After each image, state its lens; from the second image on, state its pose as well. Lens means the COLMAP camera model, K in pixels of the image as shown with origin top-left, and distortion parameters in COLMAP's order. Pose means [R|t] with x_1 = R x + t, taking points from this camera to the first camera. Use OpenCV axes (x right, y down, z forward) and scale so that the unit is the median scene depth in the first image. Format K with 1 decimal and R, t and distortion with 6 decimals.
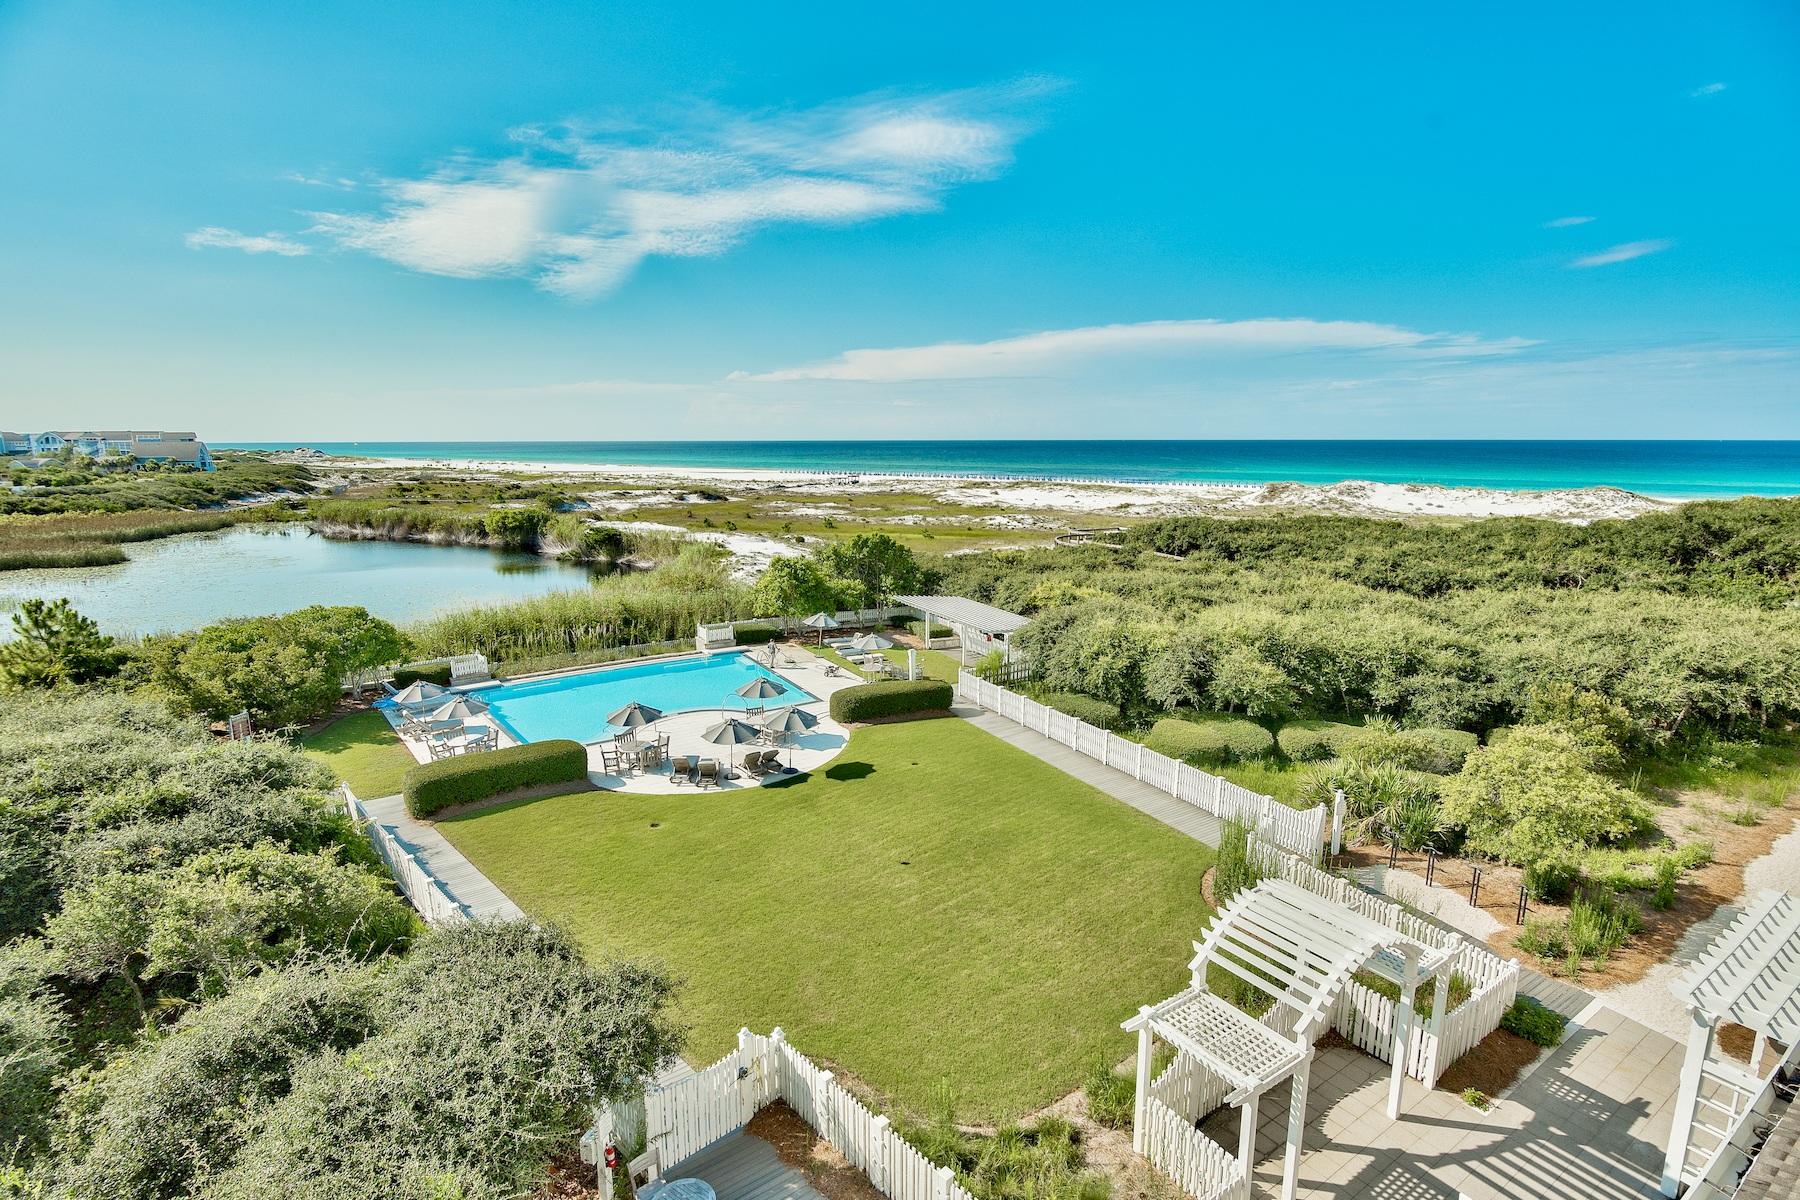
lens RADIAL K [[880.3, 0, 888.8], [0, 880.3, 600.9], [0, 0, 1]] dist [-0.001086, -0.000129]
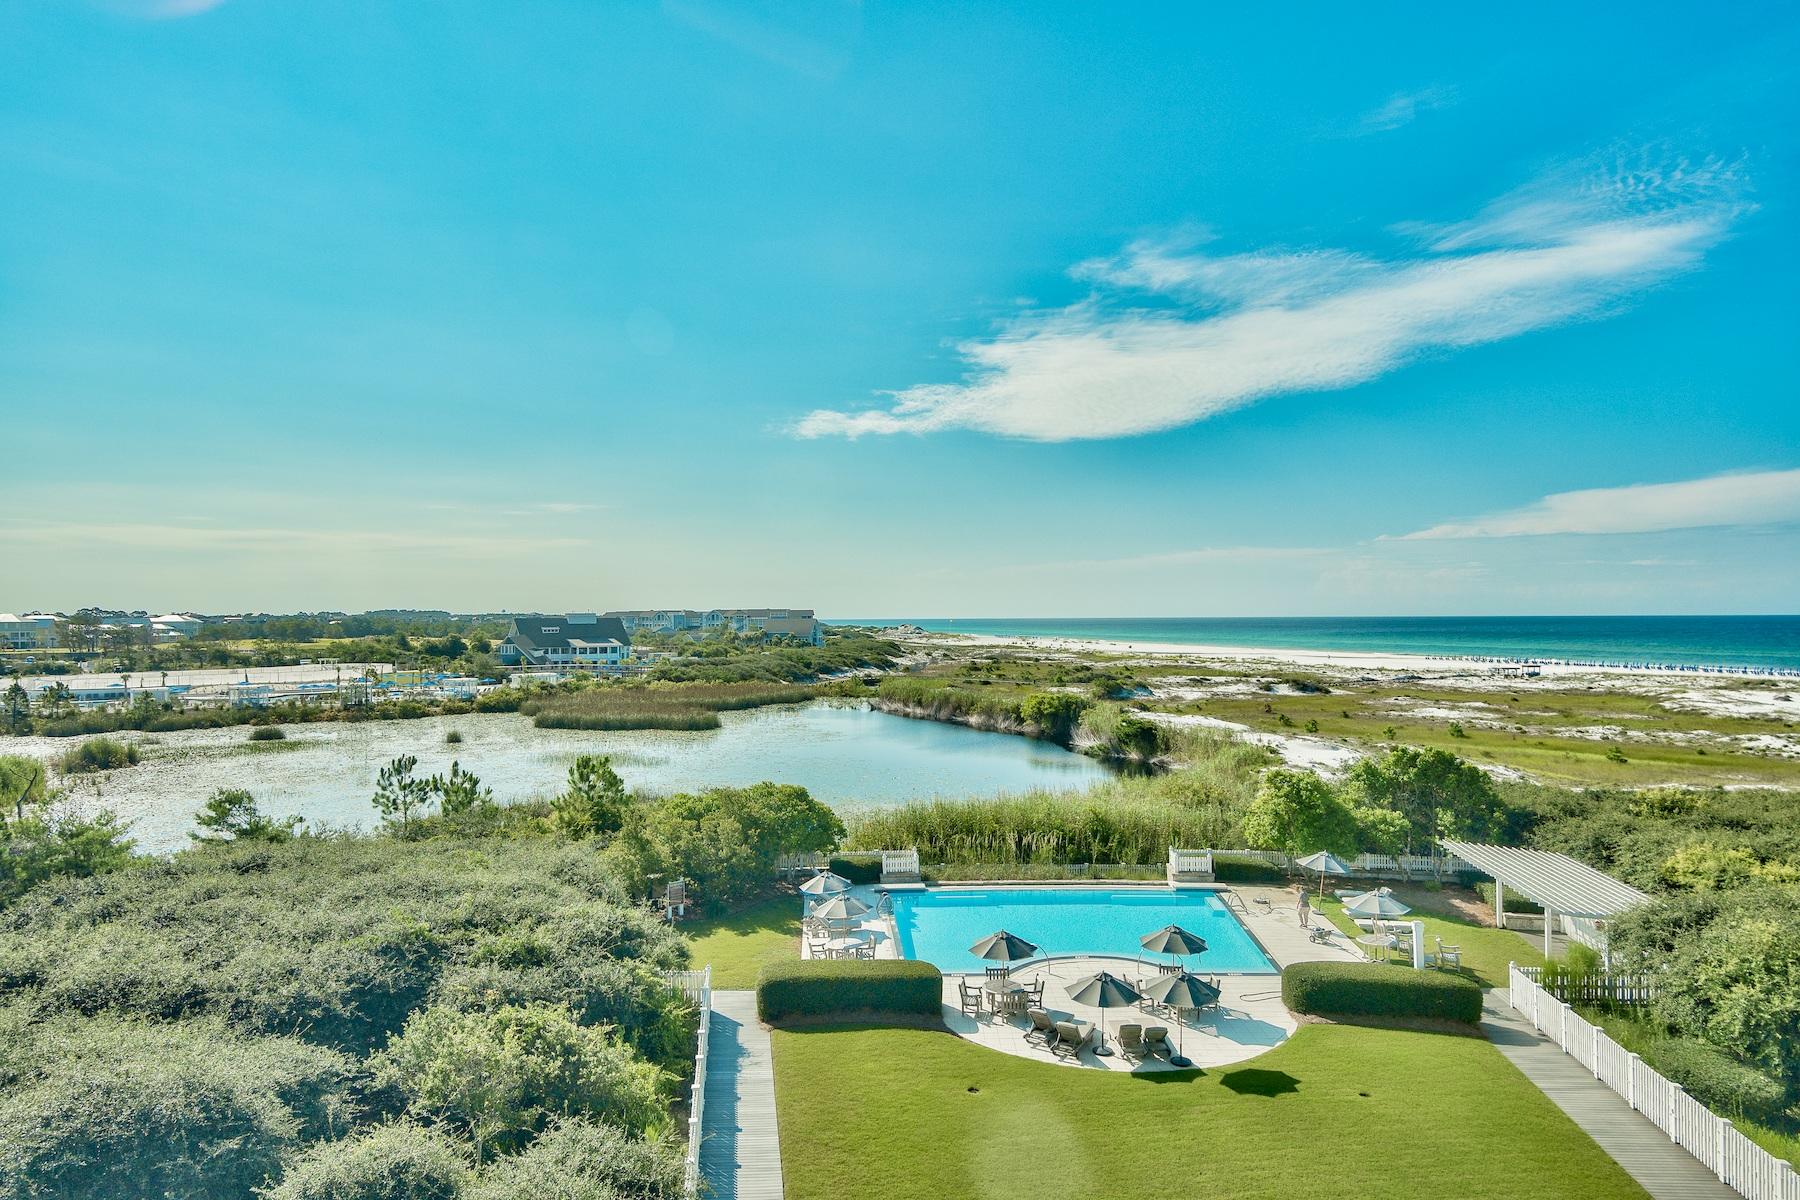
lens RADIAL K [[1068.0, 0, 905.5], [0, 1068.0, 600.5], [0, 0, 1]] dist [0.016846, -0.001438]
pose [[0.827604, -0.010191, -0.561221, 0.129277], [-0.098782, 0.981587, -0.163493, -0.010691], [0.552553, 0.190746, 0.811358, 0.041981]]
